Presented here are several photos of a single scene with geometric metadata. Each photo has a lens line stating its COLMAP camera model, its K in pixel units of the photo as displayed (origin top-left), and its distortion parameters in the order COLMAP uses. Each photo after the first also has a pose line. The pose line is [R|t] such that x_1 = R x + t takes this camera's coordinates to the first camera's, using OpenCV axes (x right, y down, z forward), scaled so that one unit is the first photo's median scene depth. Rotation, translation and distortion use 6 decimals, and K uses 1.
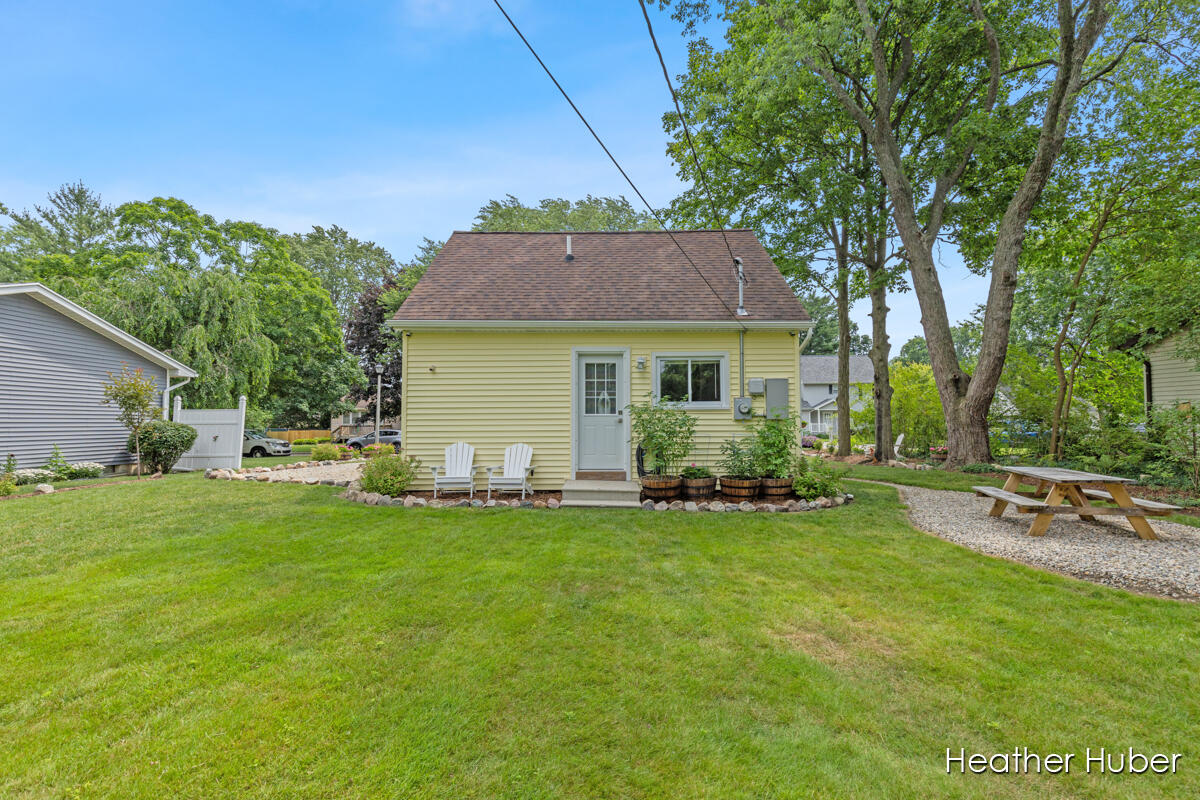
lens RADIAL K [[559.5, 0, 604.4], [0, 559.5, 383.3], [0, 0, 1]] dist [0.002578, 0.000001]
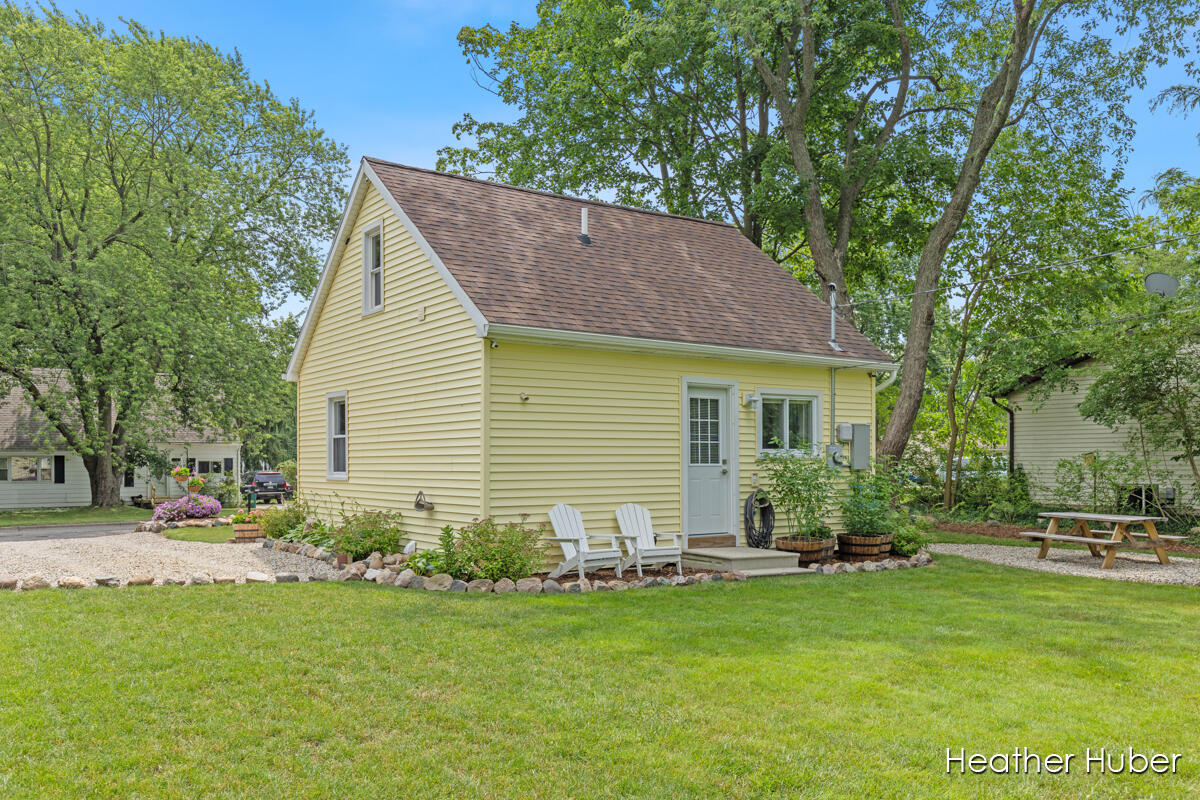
lens RADIAL K [[982.9, 0, 600.0], [0, 982.9, 400.0], [0, 0, 1]] dist [-0.012181, -0.002034]
pose [[0.808162, 0.037070, 0.587792, -0.940766], [-0.039809, 0.999173, -0.008280, -0.016683], [-0.587613, -0.016708, 0.808970, -0.025269]]
